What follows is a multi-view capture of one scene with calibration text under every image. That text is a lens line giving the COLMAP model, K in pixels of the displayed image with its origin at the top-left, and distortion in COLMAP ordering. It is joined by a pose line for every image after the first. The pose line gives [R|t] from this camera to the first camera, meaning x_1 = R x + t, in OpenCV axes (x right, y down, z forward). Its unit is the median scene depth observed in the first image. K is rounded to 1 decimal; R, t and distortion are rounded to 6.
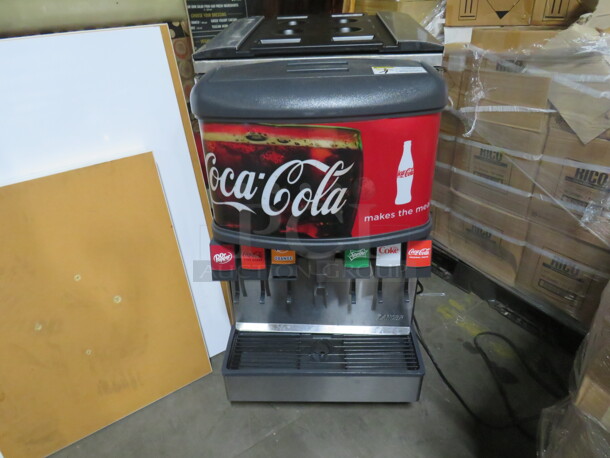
lens RADIAL K [[425.8, 0, 305.0], [0, 425.8, 229.0], [0, 0, 1]] dist [-0.022117, 0.012024]
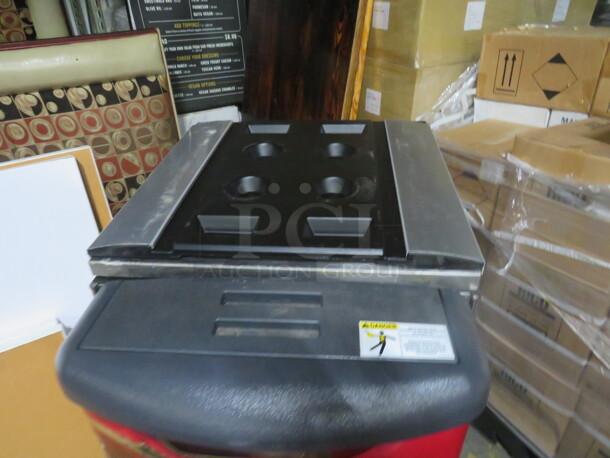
lens RADIAL K [[425.8, 0, 305.0], [0, 425.8, 229.0], [0, 0, 1]] dist [-0.022117, 0.012024]
pose [[0.998884, 0.031913, -0.034821, 0.059591], [-0.031463, 0.999415, 0.013408, -0.312126], [0.035229, -0.012298, 0.999304, 0.248366]]
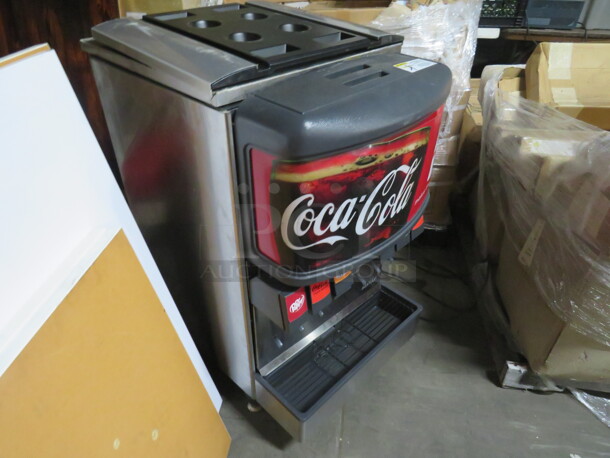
lens RADIAL K [[425.8, 0, 305.0], [0, 425.8, 229.0], [0, 0, 1]] dist [-0.022117, 0.012024]
pose [[0.681581, -0.392522, 0.617554, -0.485975], [0.345020, 0.916638, 0.201830, -0.180831], [-0.645297, 0.075505, 0.760191, 0.224685]]
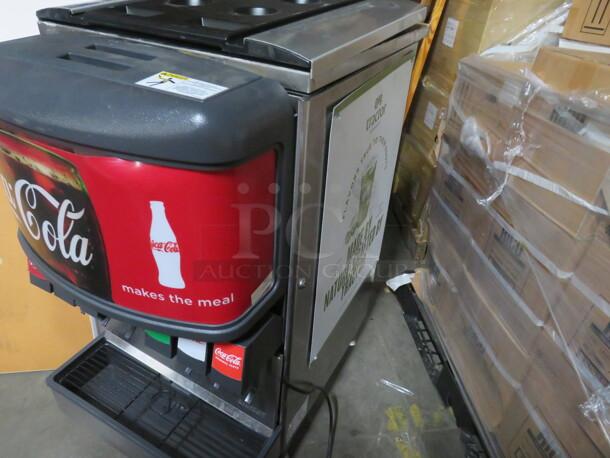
lens RADIAL K [[425.8, 0, 305.0], [0, 425.8, 229.0], [0, 0, 1]] dist [-0.022117, 0.012024]
pose [[0.890570, 0.321646, -0.321605, 0.379249], [-0.303845, 0.946853, 0.105585, -0.176095], [0.338474, 0.003687, 0.940969, 0.289190]]
